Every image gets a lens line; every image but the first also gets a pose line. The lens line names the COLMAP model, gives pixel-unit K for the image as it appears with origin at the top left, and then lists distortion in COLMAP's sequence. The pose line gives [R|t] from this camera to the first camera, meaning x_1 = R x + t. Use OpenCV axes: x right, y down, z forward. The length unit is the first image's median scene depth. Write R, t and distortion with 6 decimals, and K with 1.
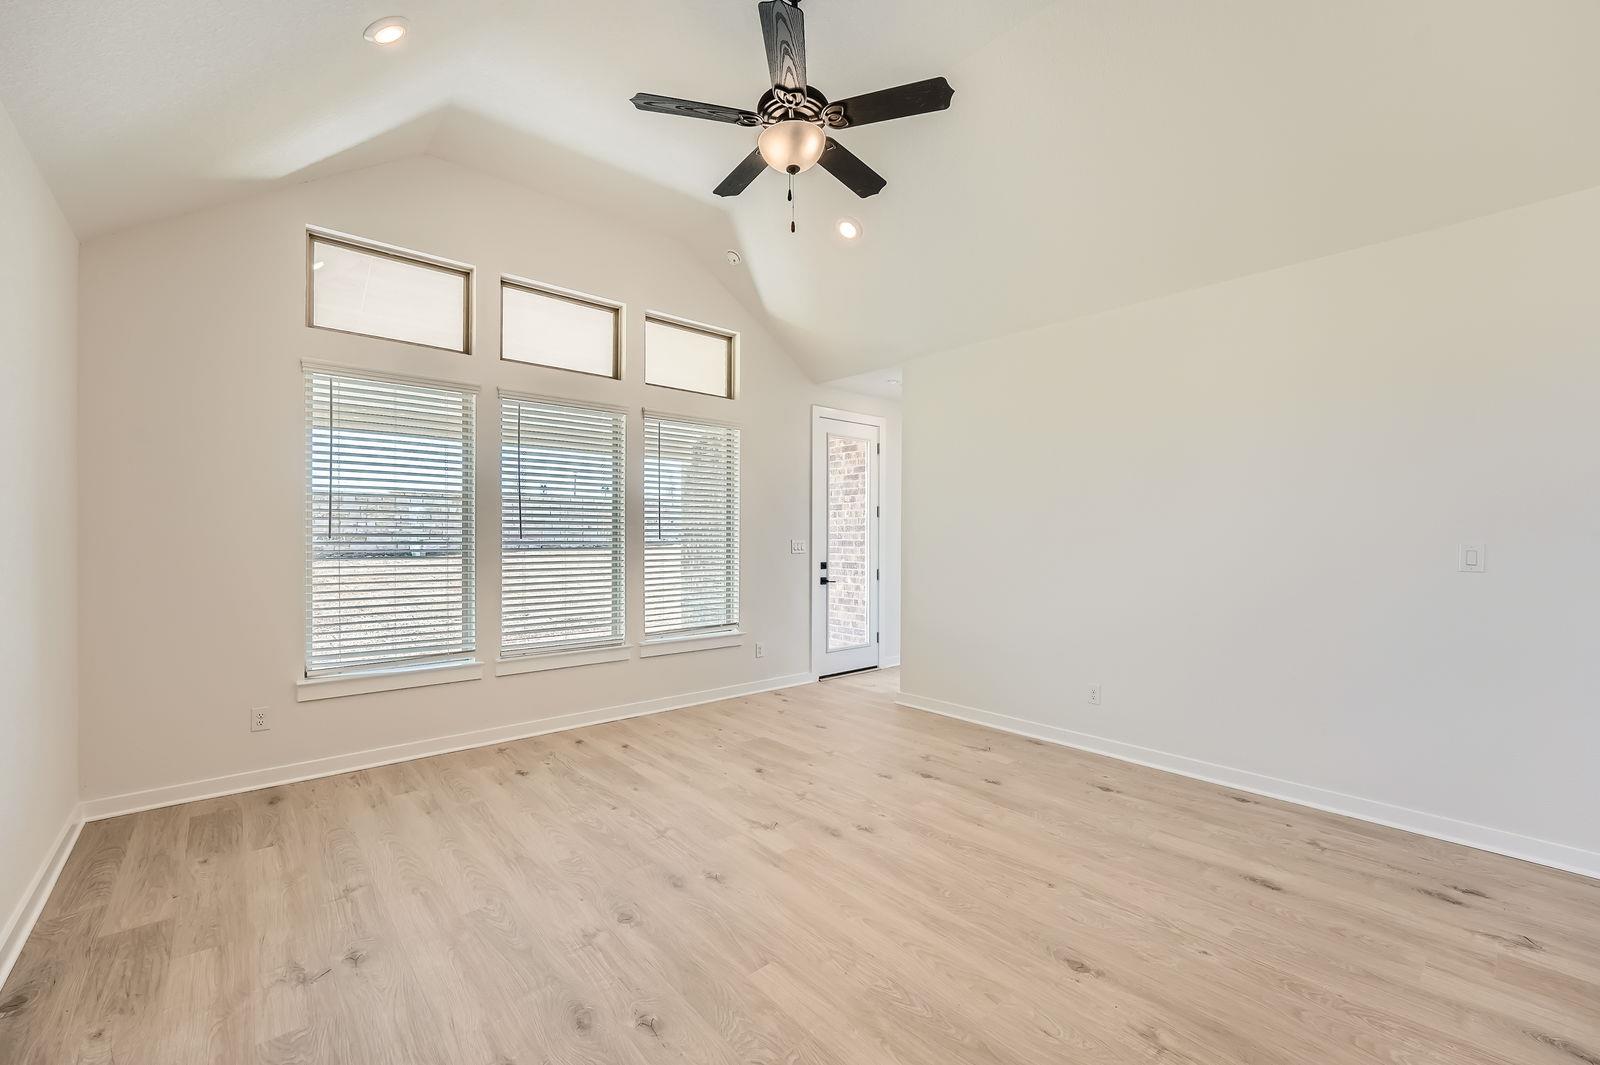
lens RADIAL K [[655.8, 0, 798.1], [0, 655.8, 540.8], [0, 0, 1]] dist [-0.009359, 0.000003]
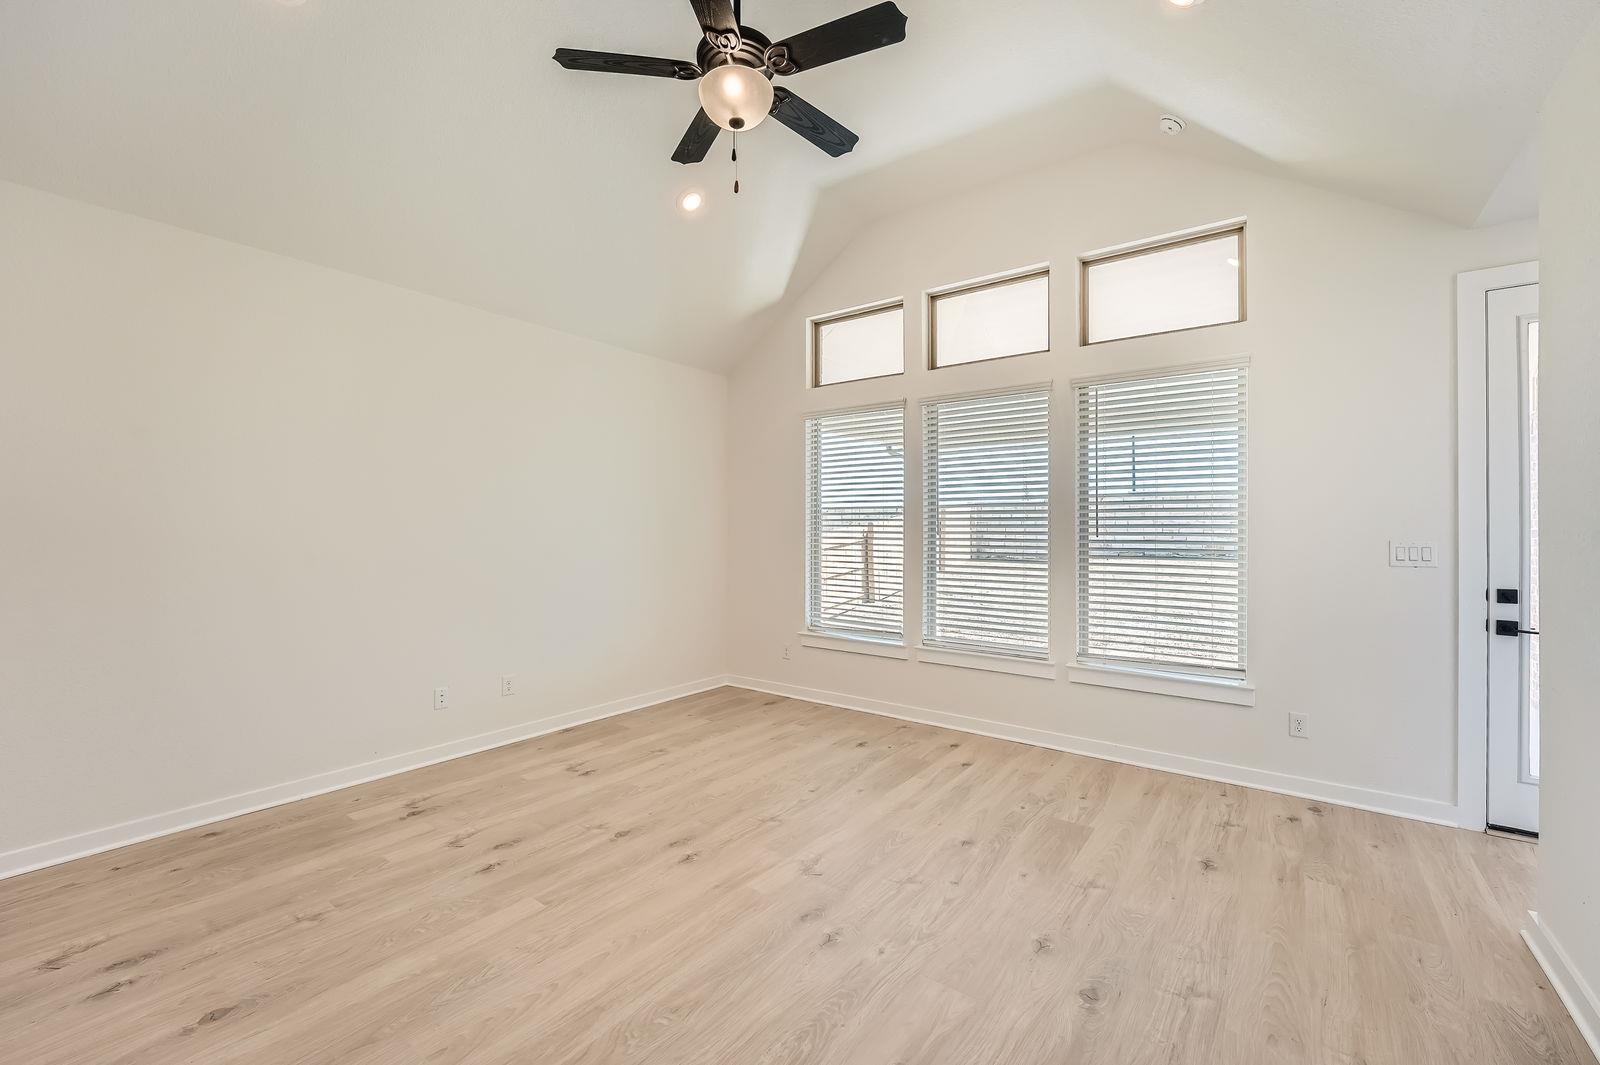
lens RADIAL K [[655.8, 0, 806.2], [0, 655.8, 528.8], [0, 0, 1]] dist [-0.009359, 0.000003]
pose [[0.213531, -0.005610, -0.976920, 0.739699], [-0.010321, 0.999915, -0.007998, -0.003106], [0.976882, 0.011790, 0.213455, 0.755912]]
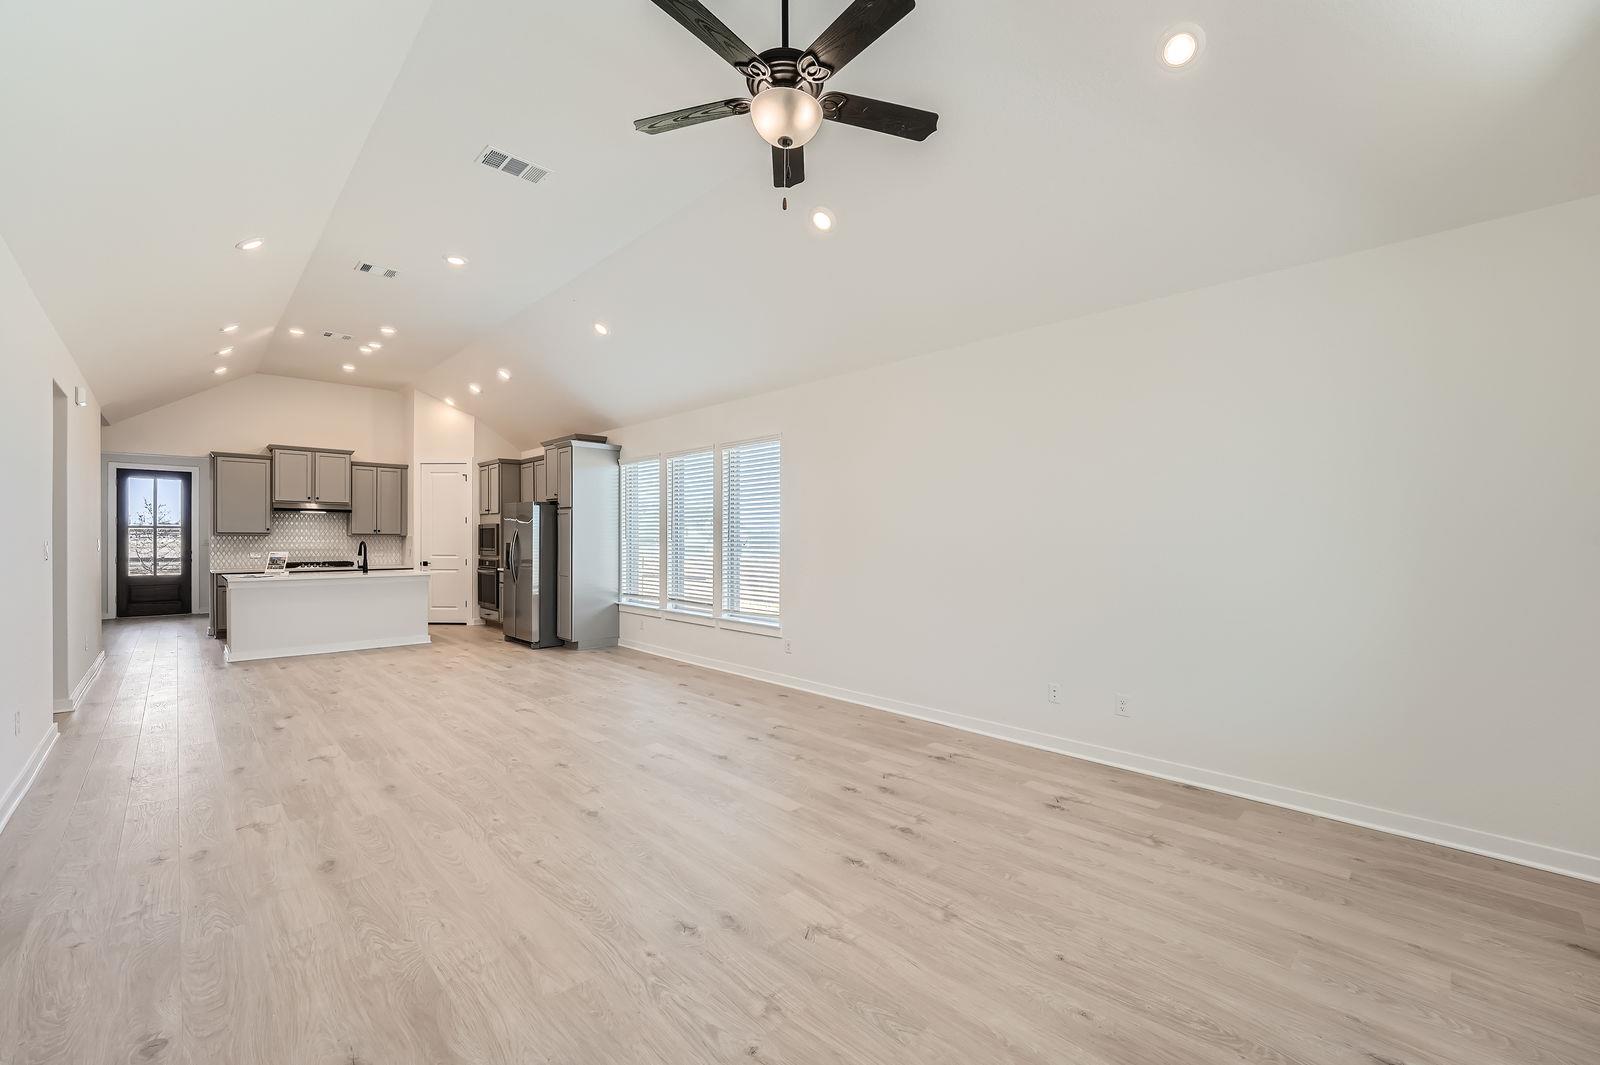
lens RADIAL K [[655.8, 0, 794.7], [0, 655.8, 539.8], [0, 0, 1]] dist [-0.009359, 0.000003]
pose [[-0.999058, -0.005851, -0.043010, 0.012601], [-0.006353, 0.999913, 0.011554, -0.011566], [0.042938, 0.011817, -0.999008, 1.617091]]
